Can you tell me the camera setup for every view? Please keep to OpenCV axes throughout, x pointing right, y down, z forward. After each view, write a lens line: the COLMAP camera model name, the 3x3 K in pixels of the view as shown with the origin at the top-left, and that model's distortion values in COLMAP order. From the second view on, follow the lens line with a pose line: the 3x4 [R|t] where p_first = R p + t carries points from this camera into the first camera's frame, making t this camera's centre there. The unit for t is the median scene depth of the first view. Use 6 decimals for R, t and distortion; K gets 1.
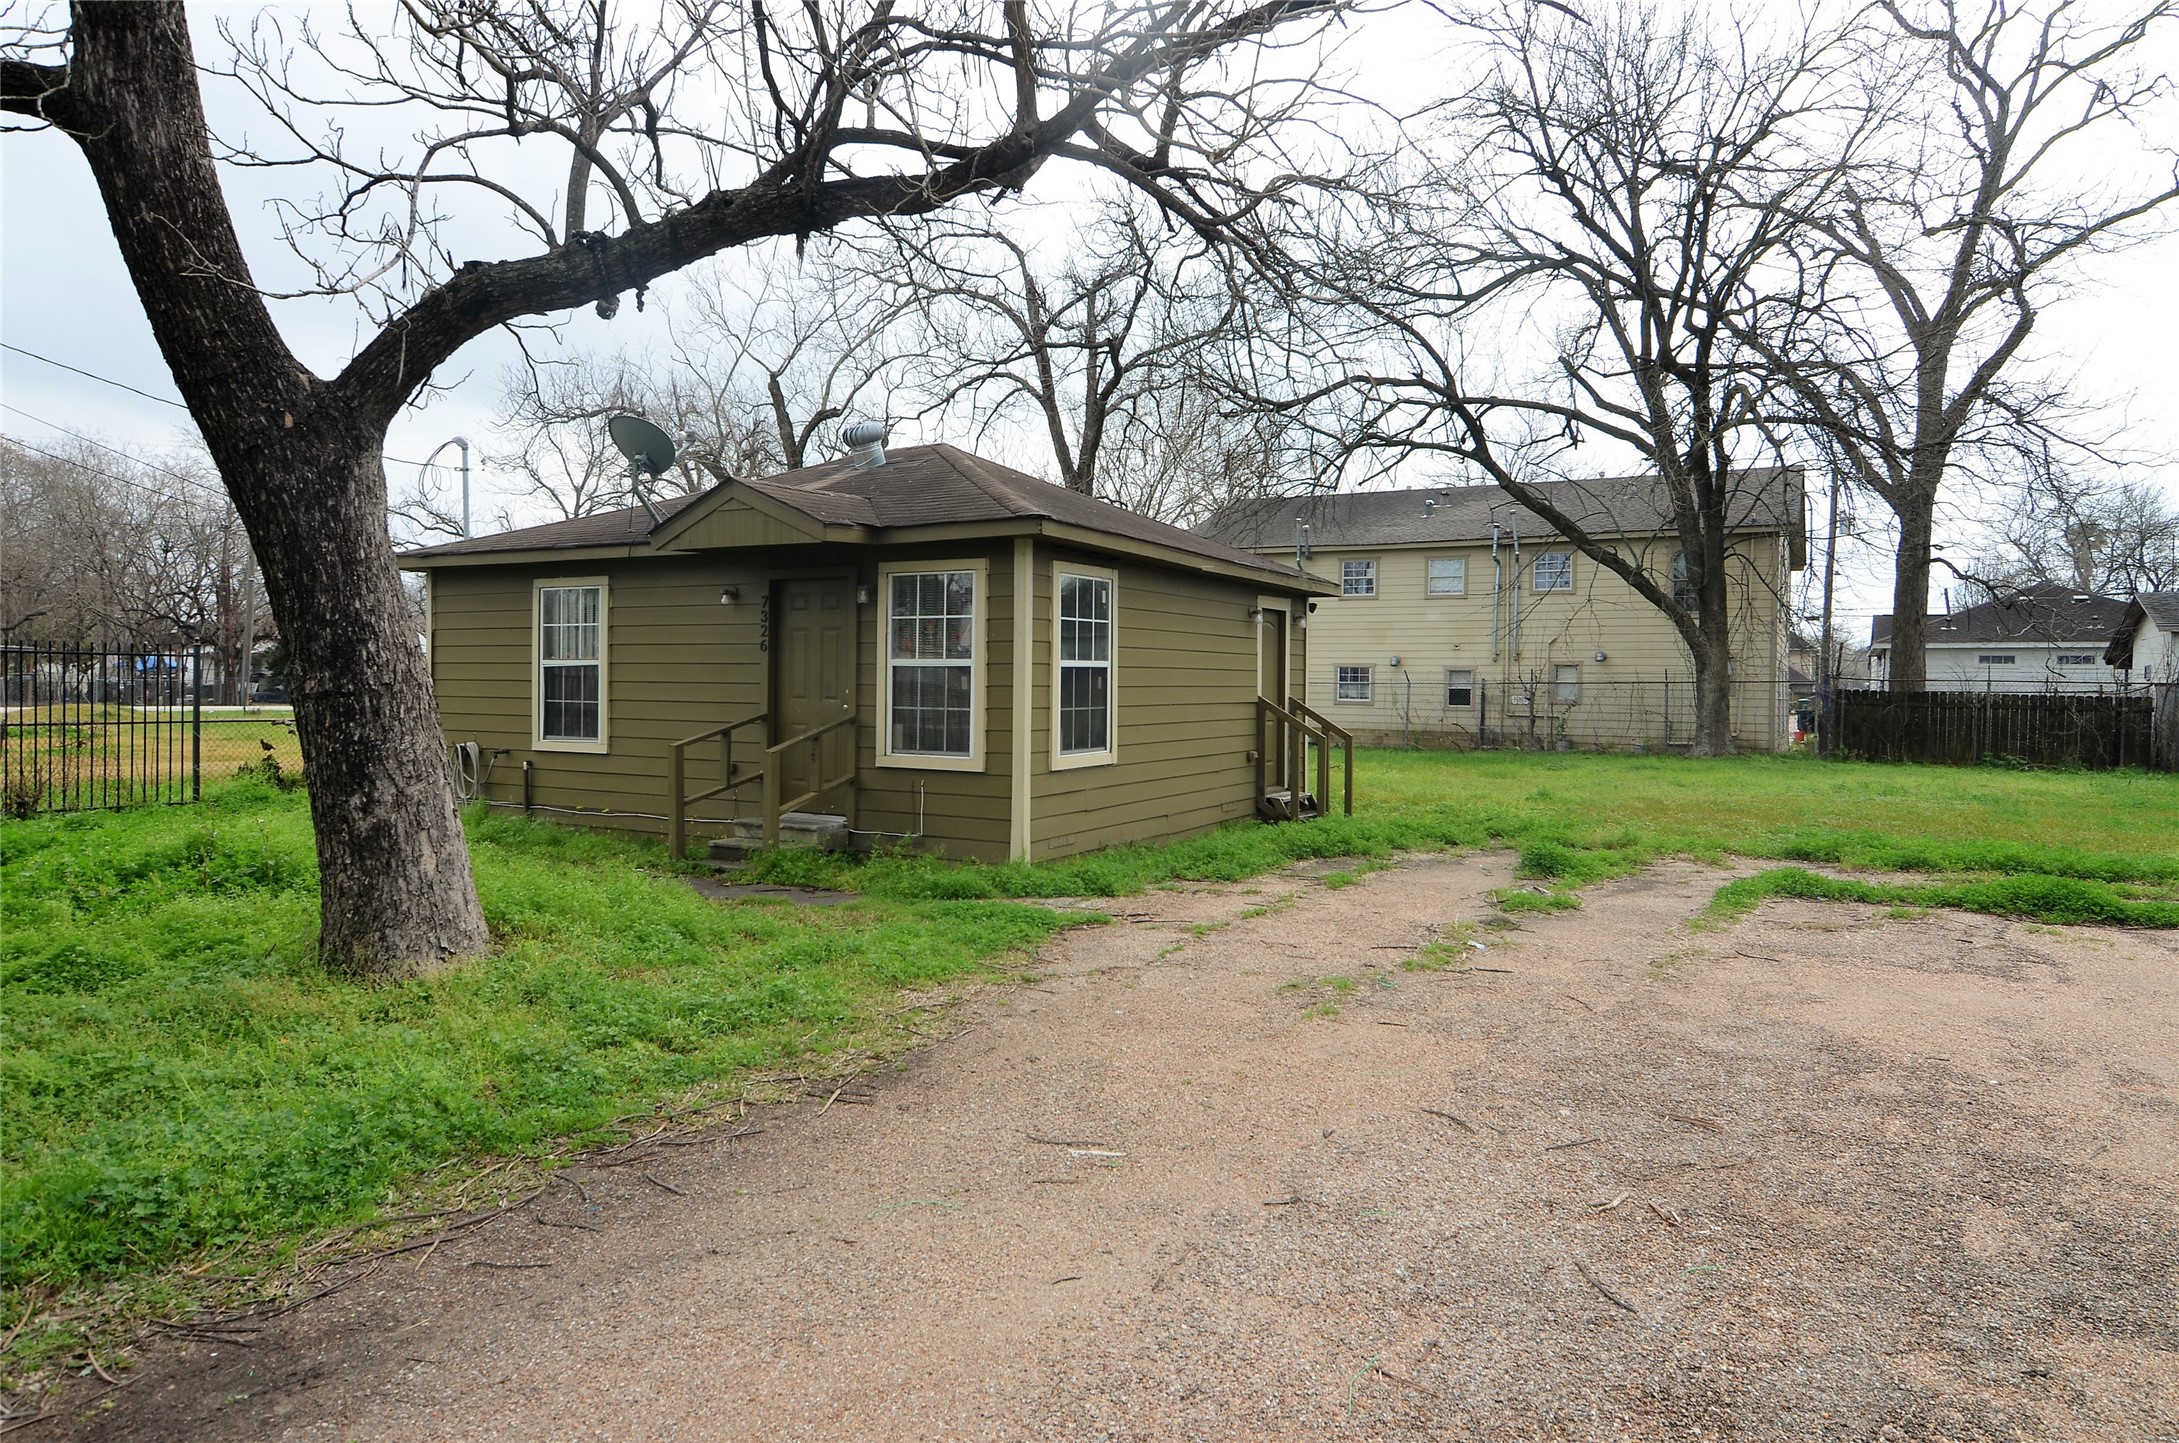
lens RADIAL K [[1266.9, 0, 1094.2], [0, 1266.9, 706.7], [0, 0, 1]] dist [-0.001714, -0.000016]
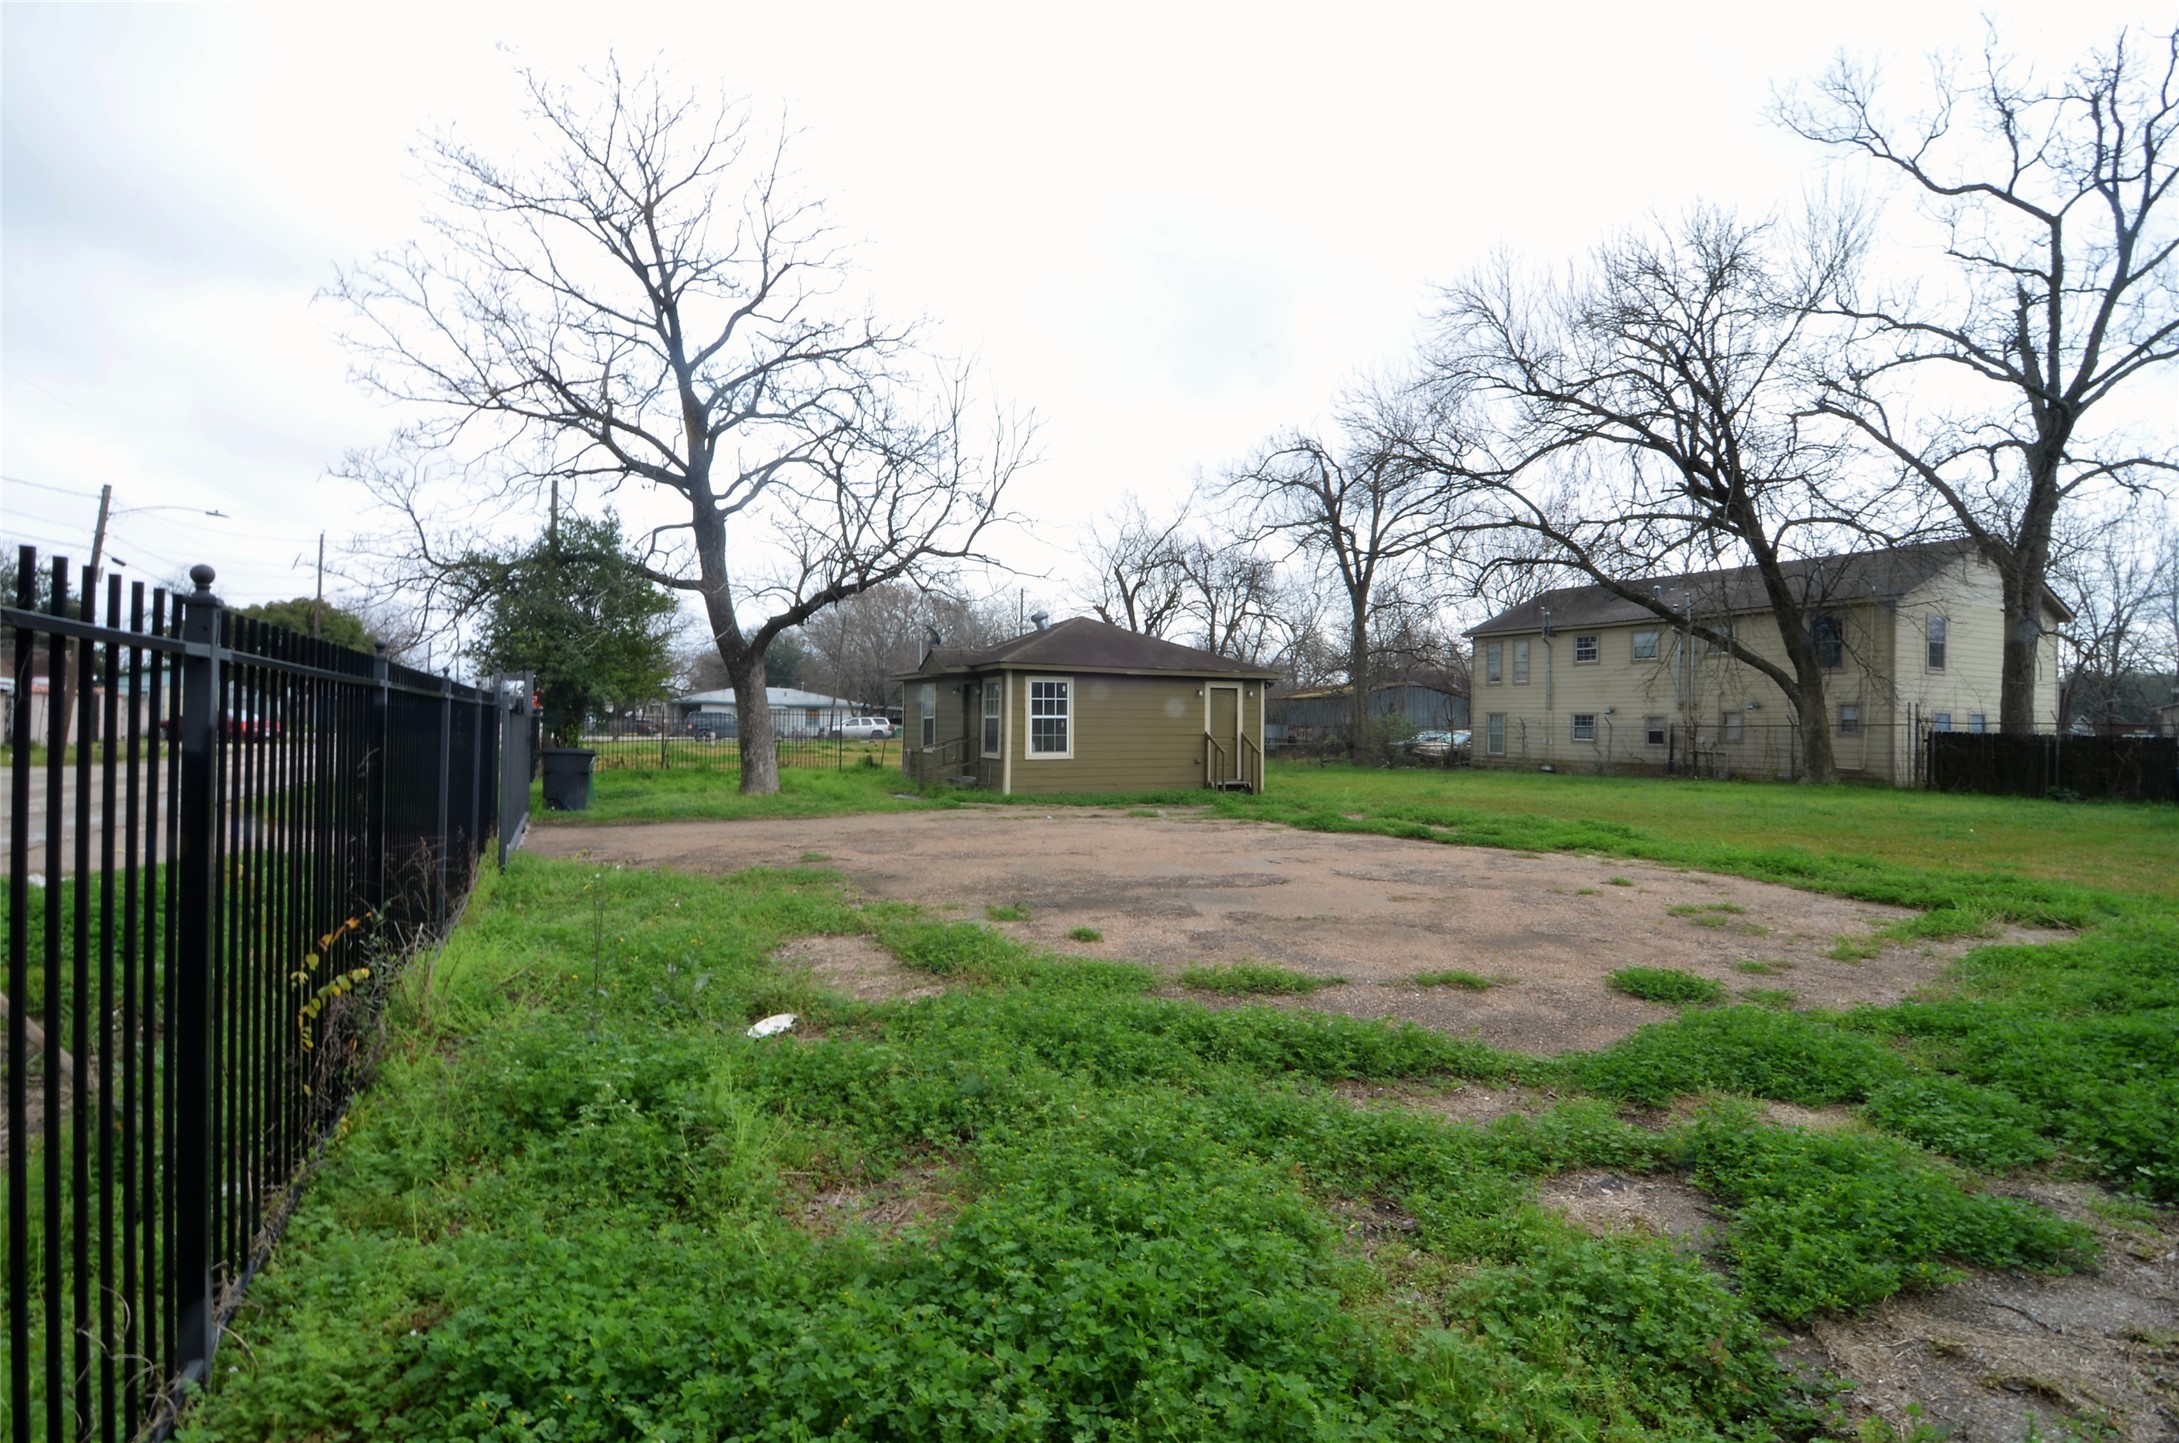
lens RADIAL K [[1029.7, 0, 1088.0], [0, 1029.7, 725.9], [0, 0, 1]] dist [-0.014599, -0.004773]
pose [[0.812627, -0.000018, -0.582784, 1.222620], [-0.012499, 0.999769, -0.017460, 0.017633], [0.582650, 0.021473, 0.812439, -0.572113]]
